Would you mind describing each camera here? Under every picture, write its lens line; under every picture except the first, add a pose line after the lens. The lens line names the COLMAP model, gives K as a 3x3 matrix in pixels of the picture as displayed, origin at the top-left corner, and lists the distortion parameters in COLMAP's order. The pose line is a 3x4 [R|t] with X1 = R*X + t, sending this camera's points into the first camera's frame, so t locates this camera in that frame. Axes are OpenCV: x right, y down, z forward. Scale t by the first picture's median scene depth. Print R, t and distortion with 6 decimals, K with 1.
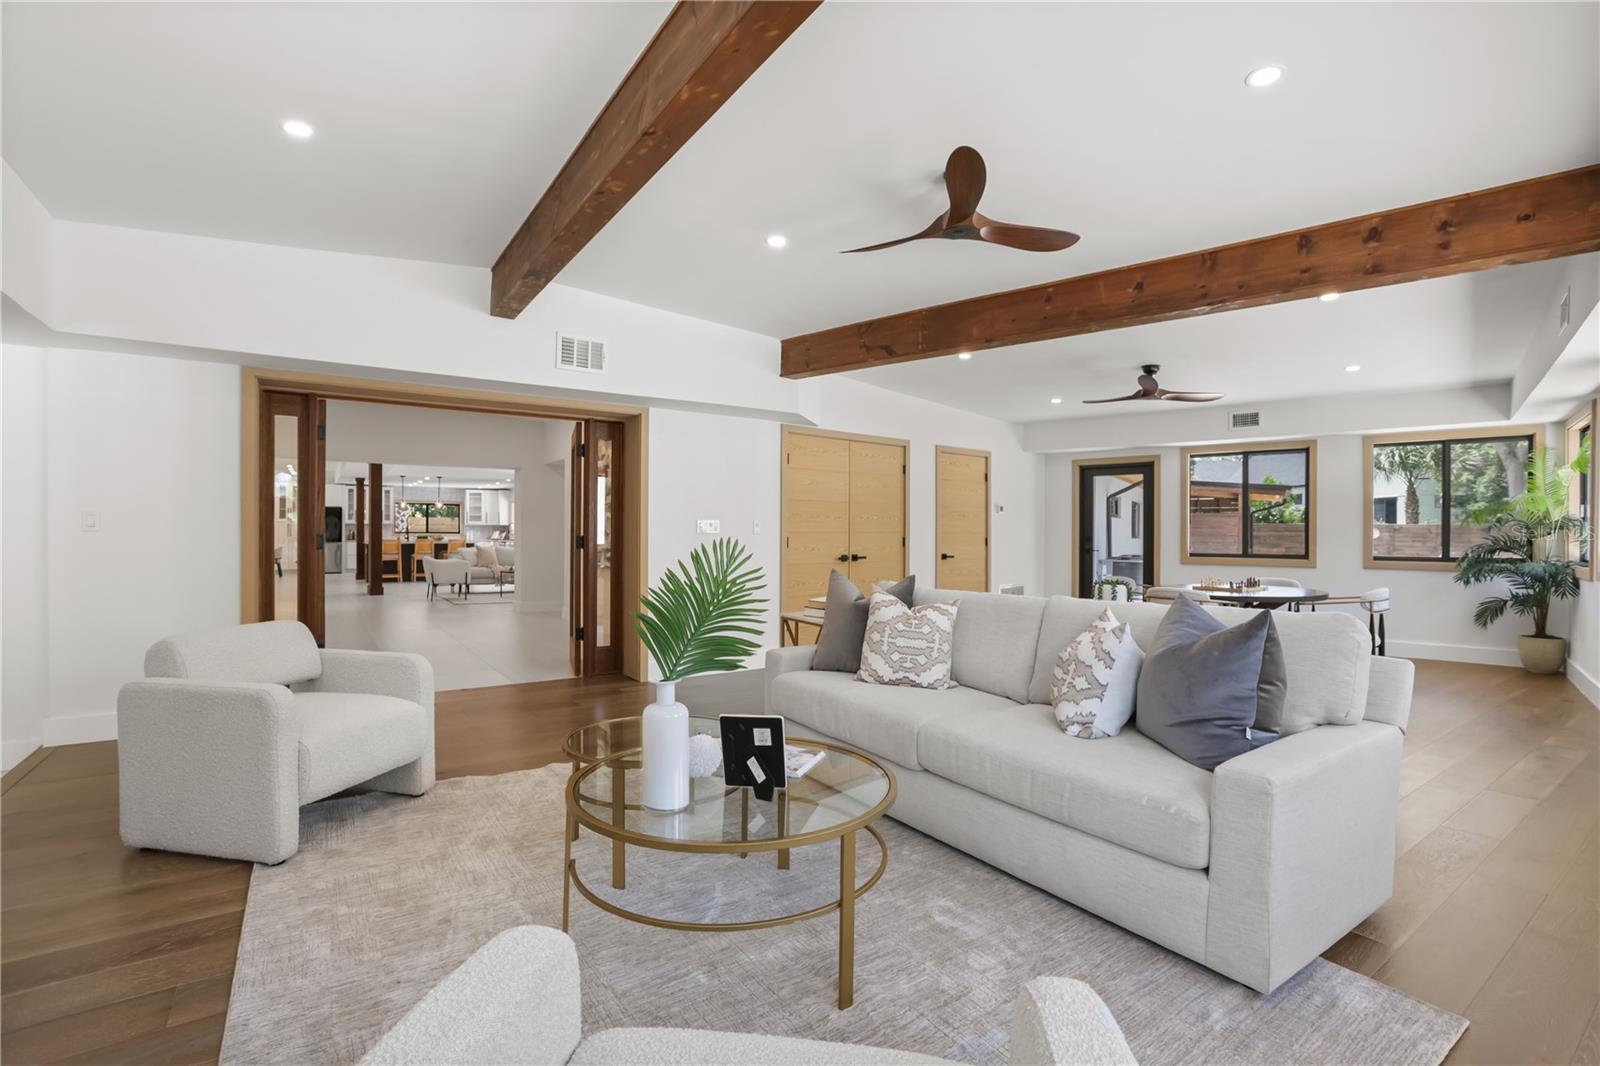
lens RADIAL K [[734.7, 0, 793.7], [0, 734.7, 537.9], [0, 0, 1]] dist [-0.032574, 0.006127]
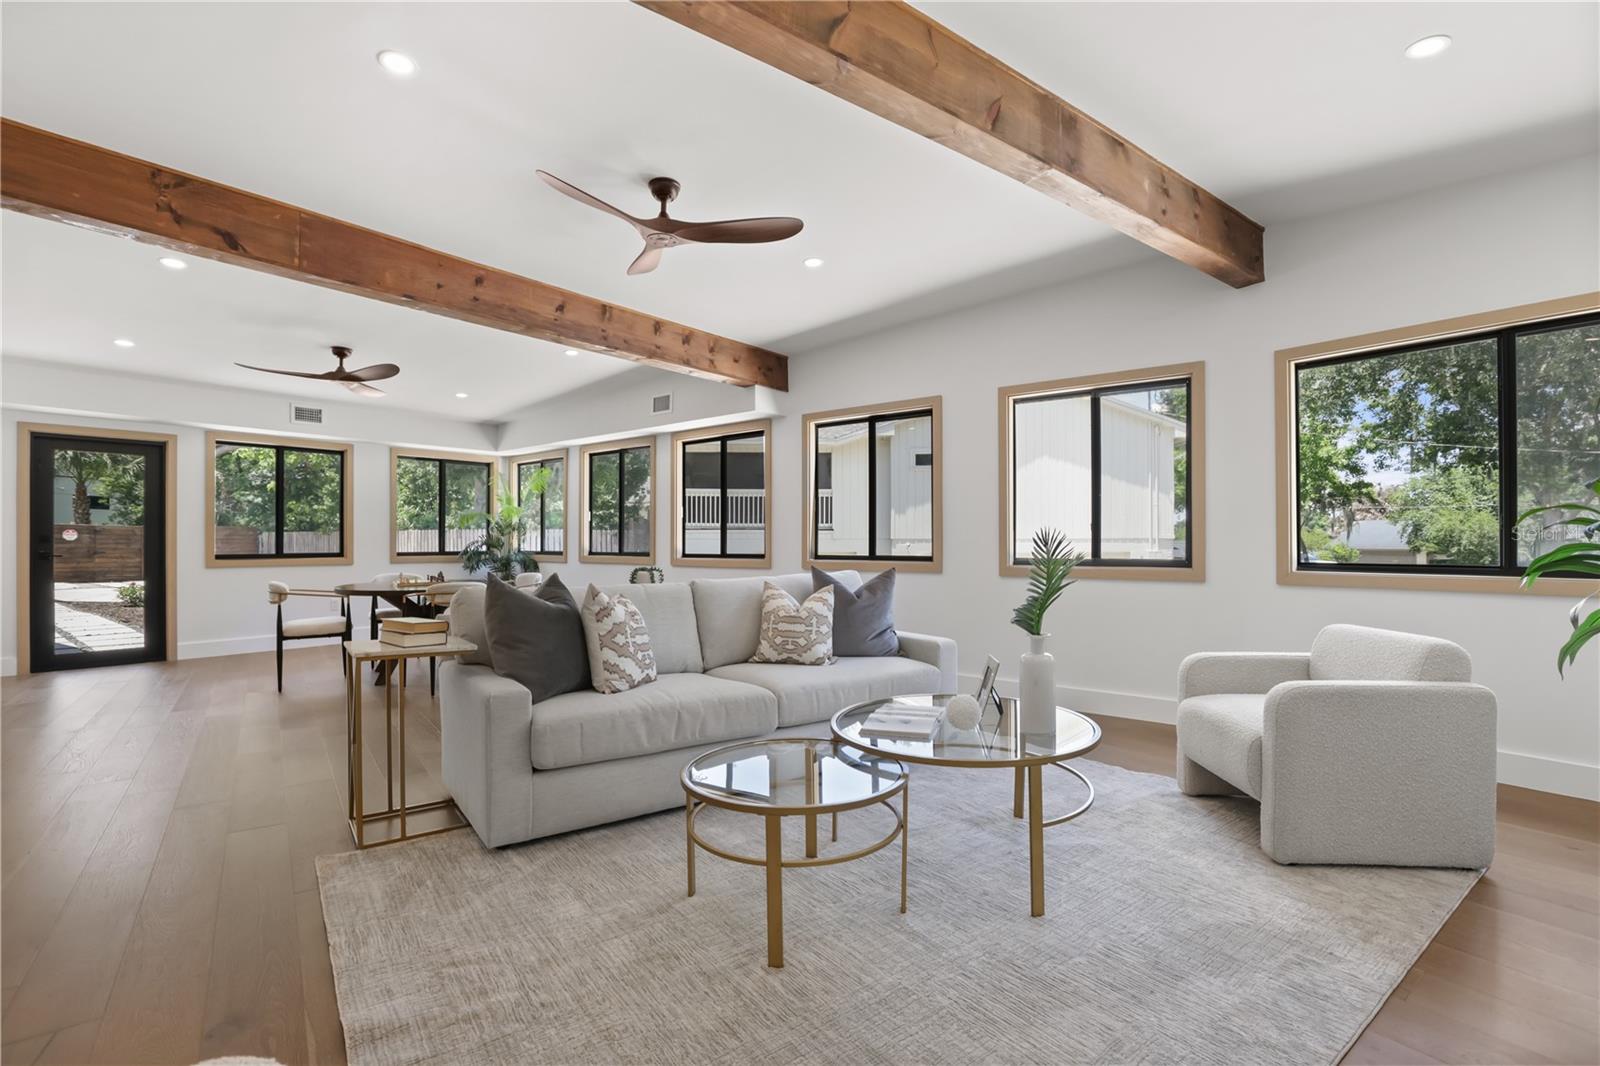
lens RADIAL K [[734.7, 0, 792.0], [0, 734.7, 530.9], [0, 0, 1]] dist [-0.032574, 0.006127]
pose [[-0.039565, 0.002086, 0.999215, -0.450843], [0.004220, 0.999989, -0.001920, -0.004196], [-0.999208, 0.004141, -0.039573, 0.488653]]
